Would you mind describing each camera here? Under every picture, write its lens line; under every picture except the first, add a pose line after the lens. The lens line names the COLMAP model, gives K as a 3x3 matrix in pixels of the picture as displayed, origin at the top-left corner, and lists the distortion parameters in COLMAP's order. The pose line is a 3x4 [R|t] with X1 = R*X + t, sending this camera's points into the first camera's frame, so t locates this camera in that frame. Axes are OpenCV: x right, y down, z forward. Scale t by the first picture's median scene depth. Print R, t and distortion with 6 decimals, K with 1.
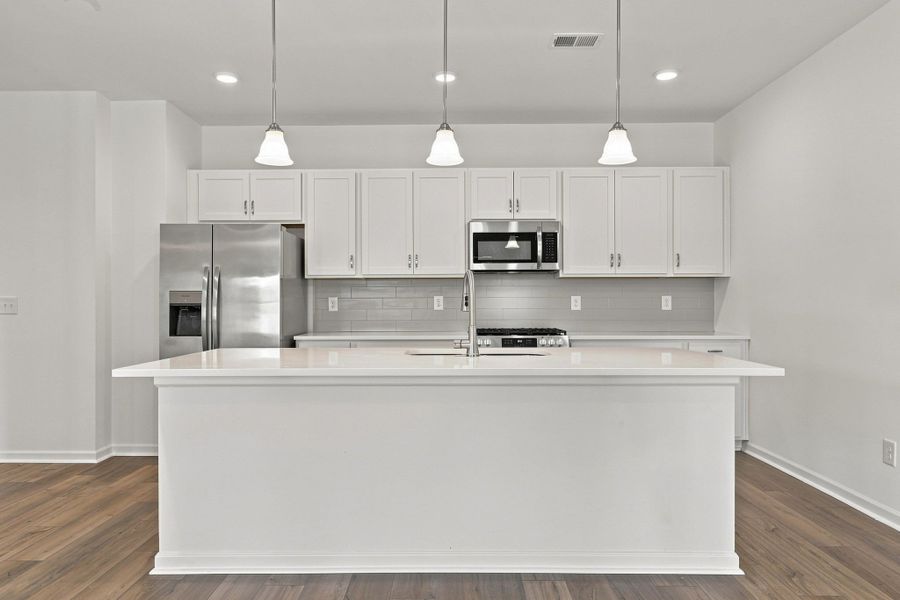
lens RADIAL K [[605.5, 0, 446.4], [0, 605.5, 301.0], [0, 0, 1]] dist [-0.001693, -0.002446]
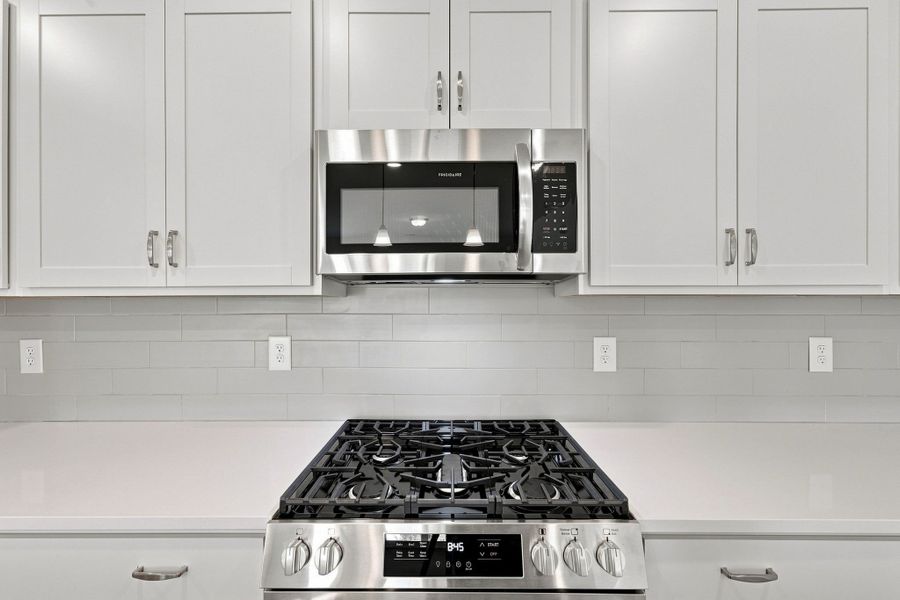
lens RADIAL K [[373.7, 0, 449.2], [0, 373.7, 292.9], [0, 0, 1]] dist [0.000479, 0.000344]
pose [[0.999887, 0.000210, 0.015001, 0.109372], [-0.000059, 0.999950, -0.010033, -0.039331], [-0.015003, 0.010031, 0.999837, 0.796482]]
